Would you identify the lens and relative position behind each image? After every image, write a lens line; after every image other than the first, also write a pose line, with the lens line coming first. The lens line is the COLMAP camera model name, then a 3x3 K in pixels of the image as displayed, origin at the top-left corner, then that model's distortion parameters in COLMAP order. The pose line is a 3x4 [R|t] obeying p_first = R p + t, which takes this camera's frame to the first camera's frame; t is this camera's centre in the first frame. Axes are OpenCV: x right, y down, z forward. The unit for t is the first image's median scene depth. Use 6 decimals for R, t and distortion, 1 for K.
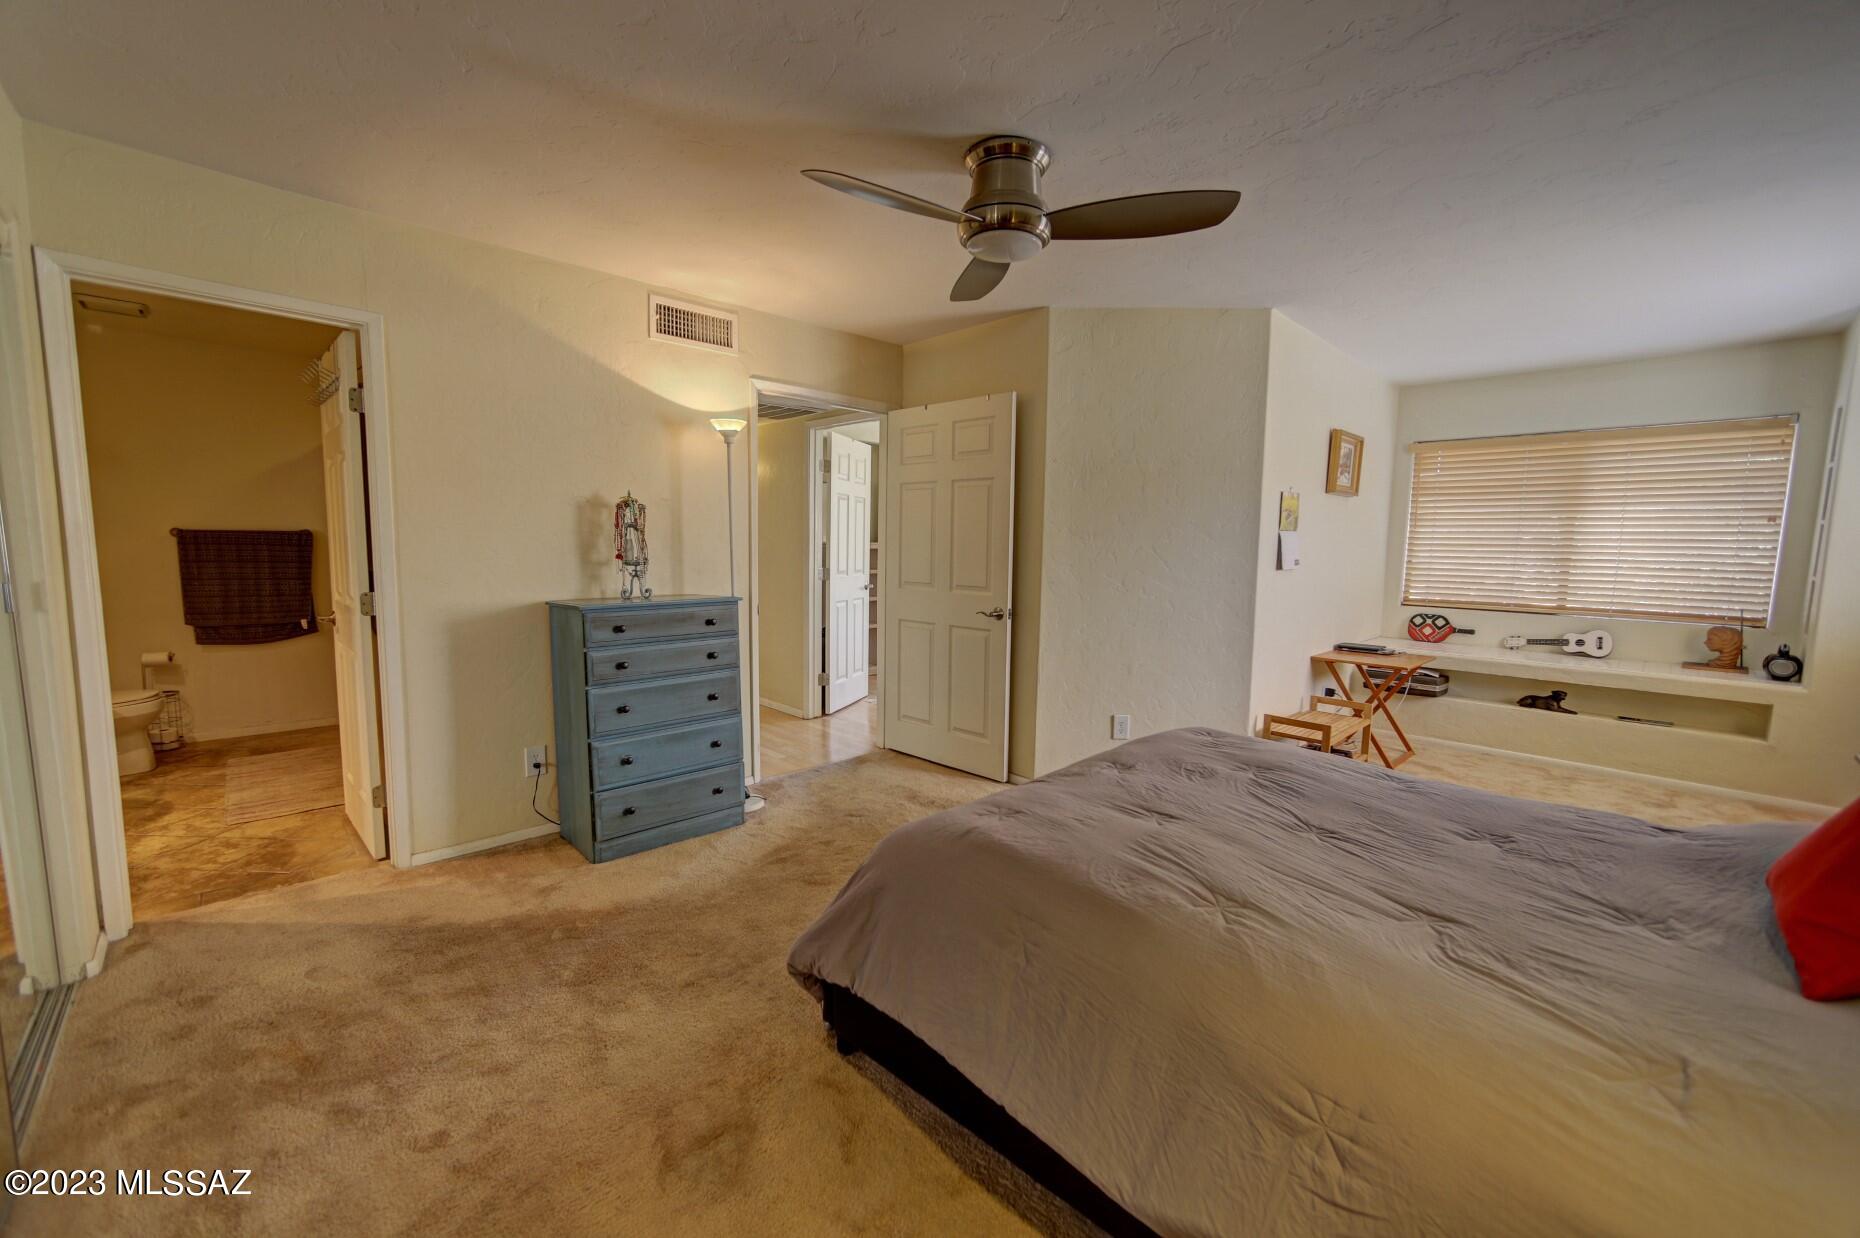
lens RADIAL K [[748.4, 0, 938.7], [0, 748.4, 622.0], [0, 0, 1]] dist [-0.014560, 0.006237]
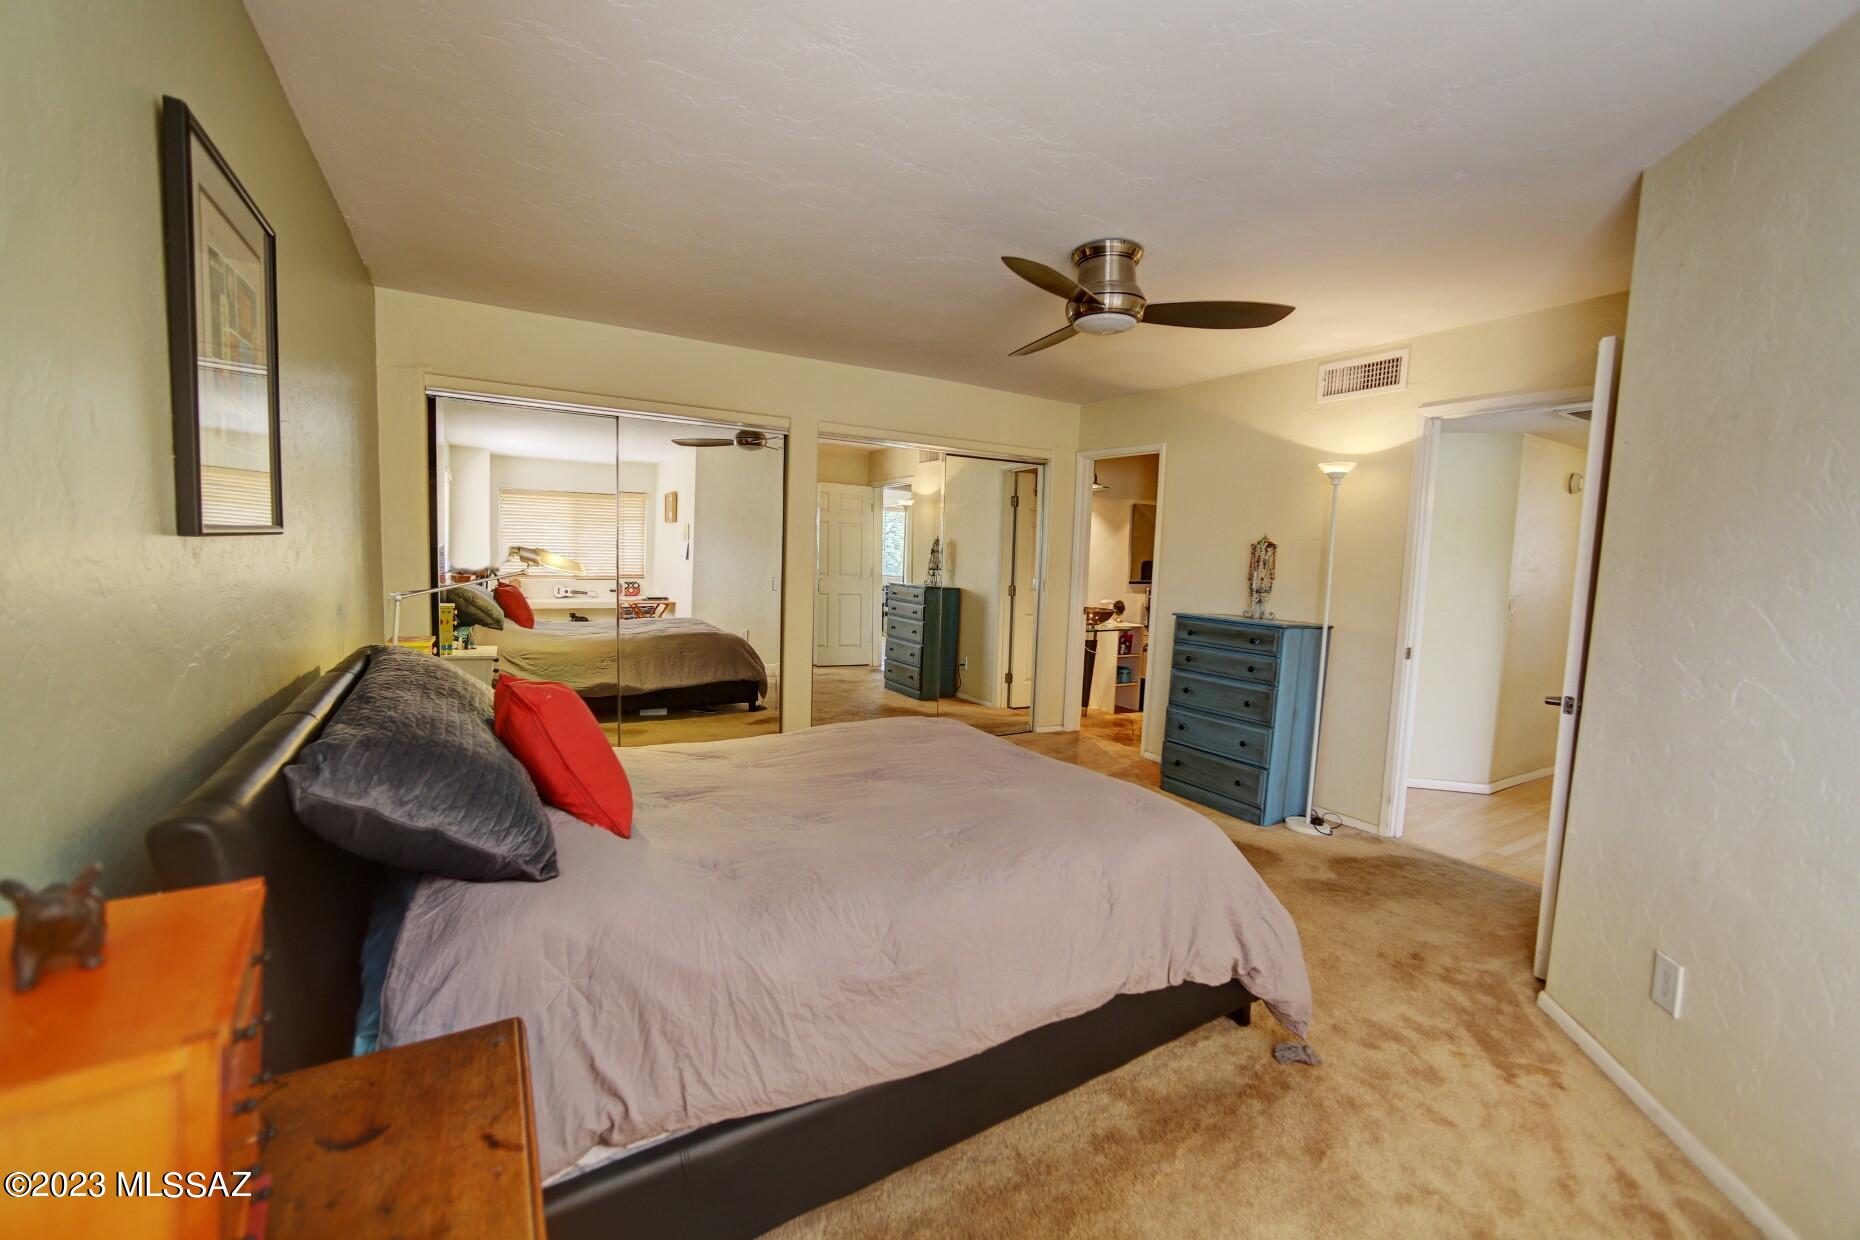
lens RADIAL K [[748.4, 0, 924.4], [0, 748.4, 612.2], [0, 0, 1]] dist [-0.014560, 0.006237]
pose [[-0.235851, 0.057926, -0.970061, 0.728223], [-0.137267, 0.986228, 0.092265, -0.062797], [0.962046, 0.154918, -0.224652, 0.568643]]
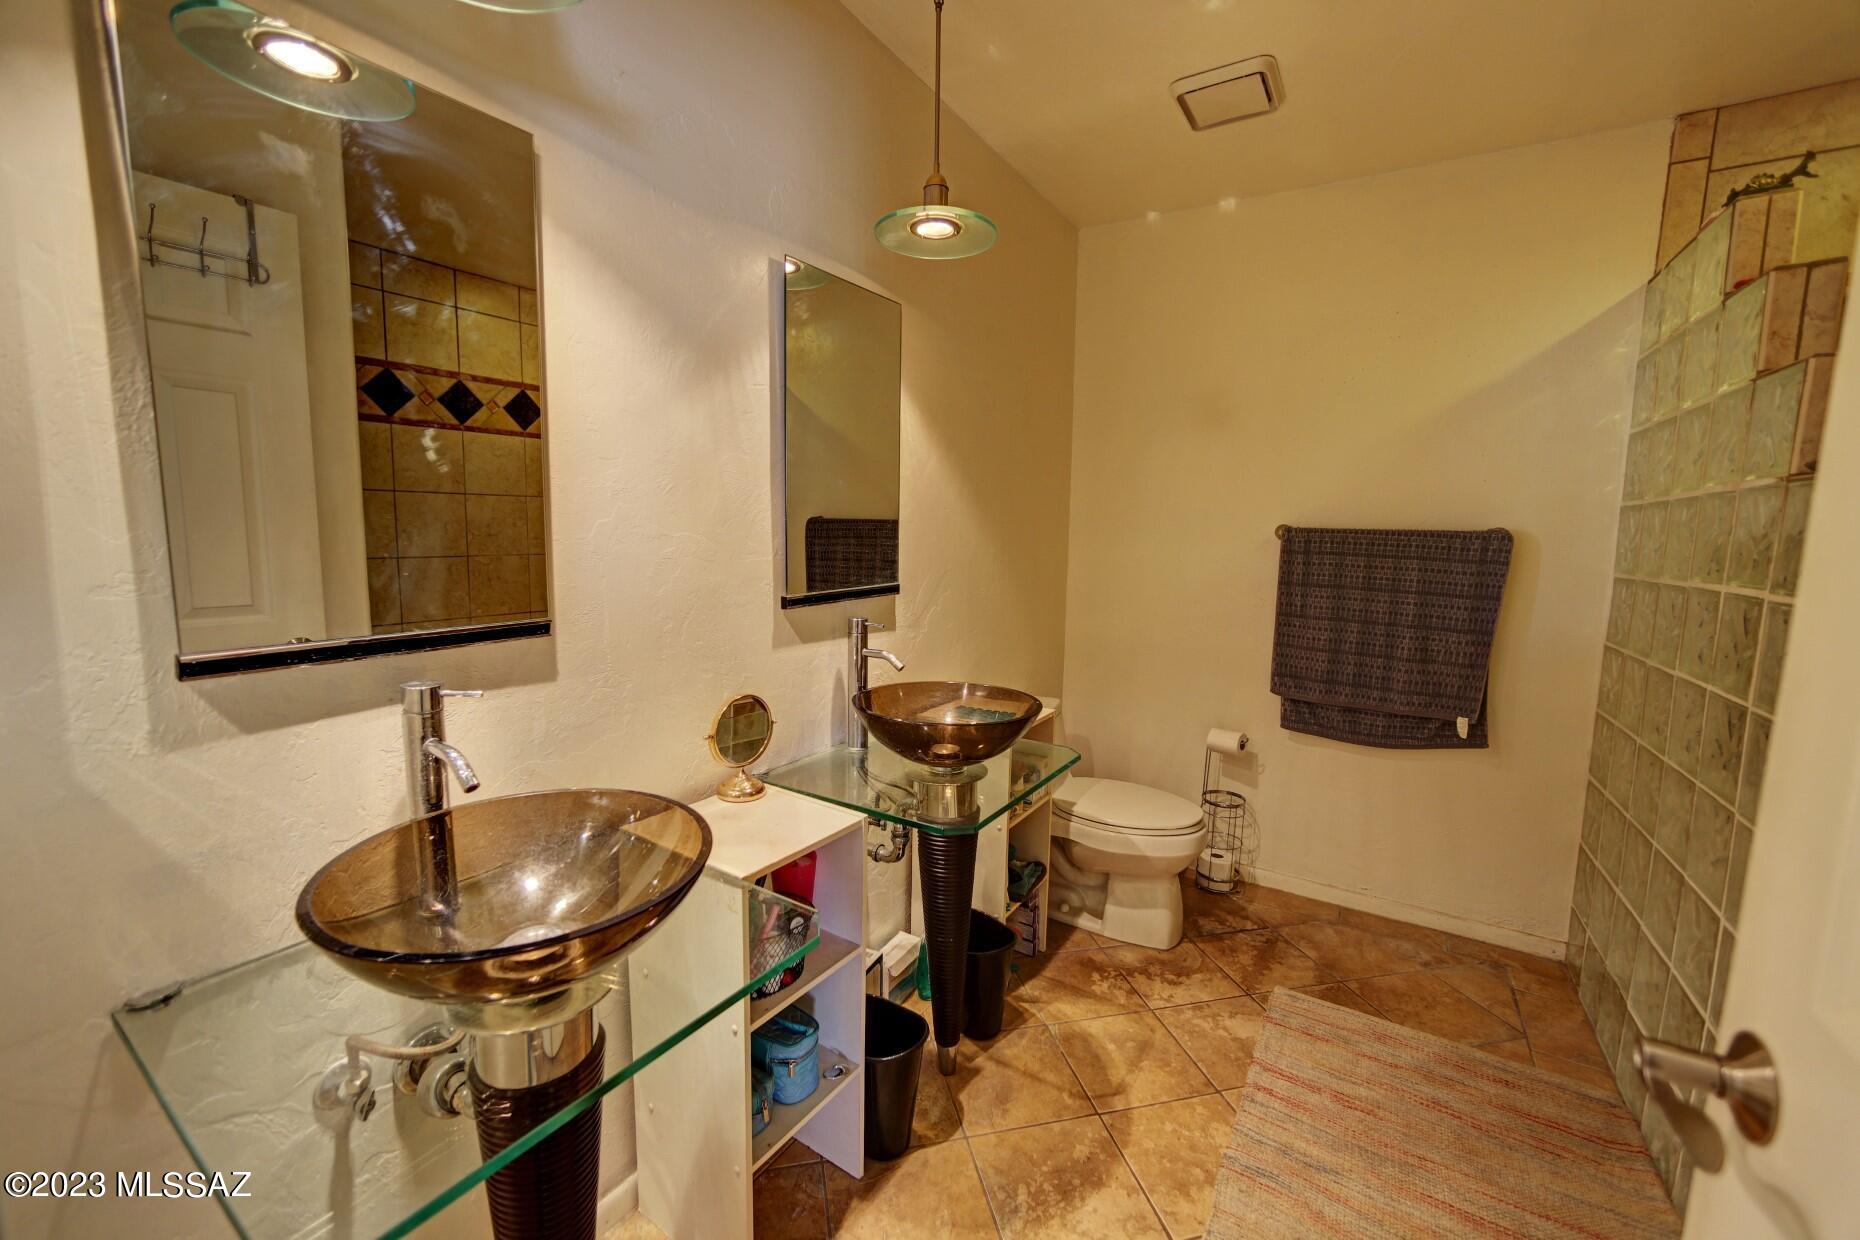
lens RADIAL K [[748.4, 0, 924.0], [0, 748.4, 617.6], [0, 0, 1]] dist [-0.014560, 0.006237]
pose [[0.239360, 0.112285, -0.964416, -0.533104], [-0.115005, 0.989577, 0.086671, -0.073760], [0.964096, 0.090167, 0.249779, 0.597006]]
